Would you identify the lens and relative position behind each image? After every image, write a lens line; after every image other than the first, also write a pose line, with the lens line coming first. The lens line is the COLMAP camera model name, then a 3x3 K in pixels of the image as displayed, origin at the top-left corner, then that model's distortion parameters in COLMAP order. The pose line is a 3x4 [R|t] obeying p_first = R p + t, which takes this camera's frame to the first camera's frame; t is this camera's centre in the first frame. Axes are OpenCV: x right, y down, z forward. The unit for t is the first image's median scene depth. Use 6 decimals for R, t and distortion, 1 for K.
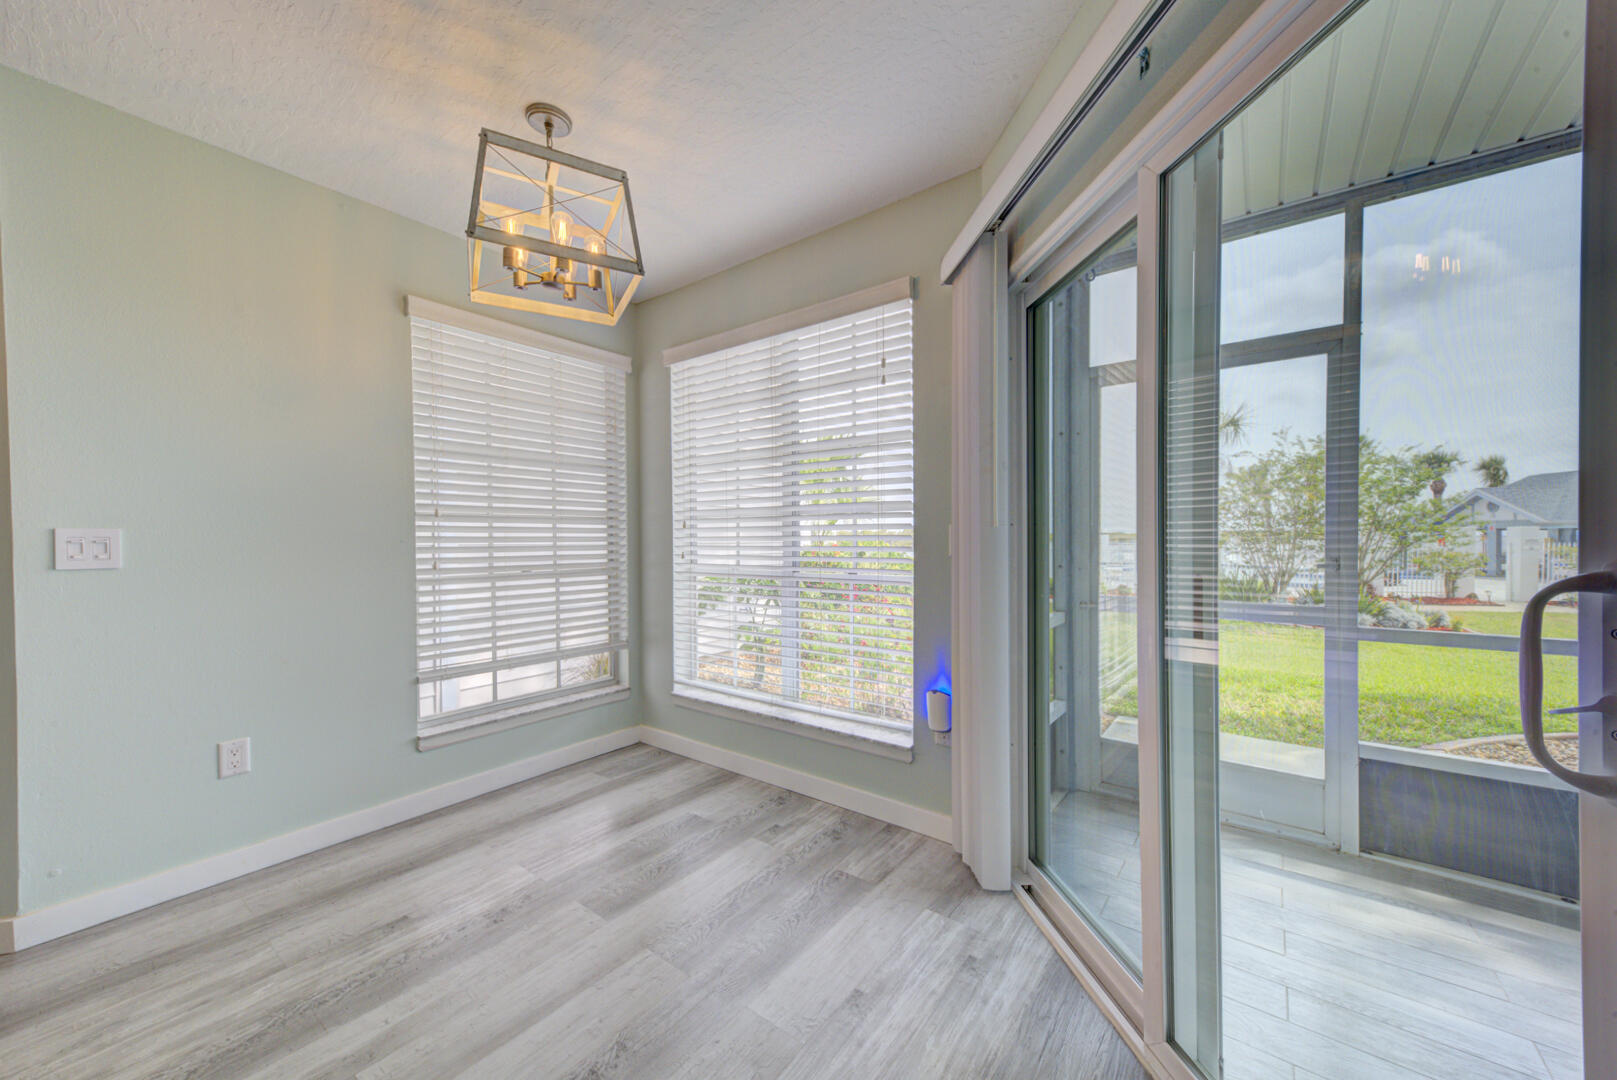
lens RADIAL K [[591.3, 0, 814.4], [0, 591.3, 547.0], [0, 0, 1]] dist [0.022630, 0.000008]
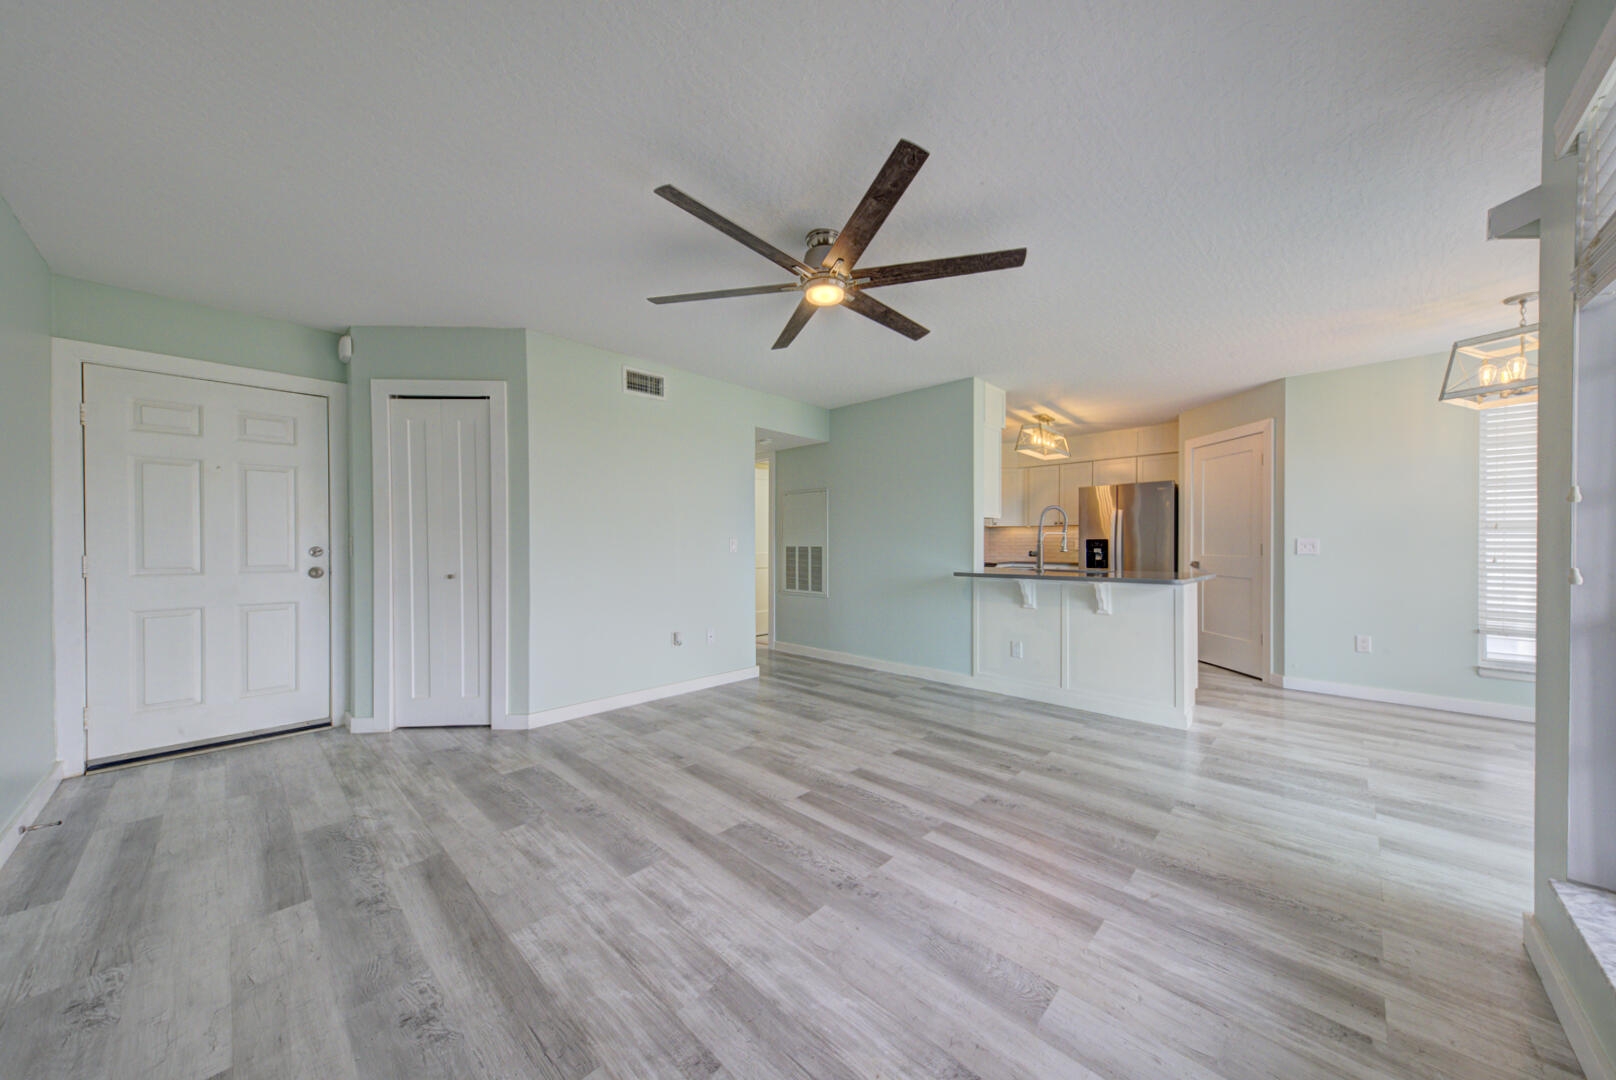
lens RADIAL K [[552.7, 0, 812.0], [0, 552.7, 547.4], [0, 0, 1]] dist [0.029139, -0.007120]
pose [[-0.112587, 0.010824, -0.993583, 0.987651], [-0.013890, 0.999826, 0.012465, 0.003893], [0.993545, 0.015205, -0.112417, -0.574231]]
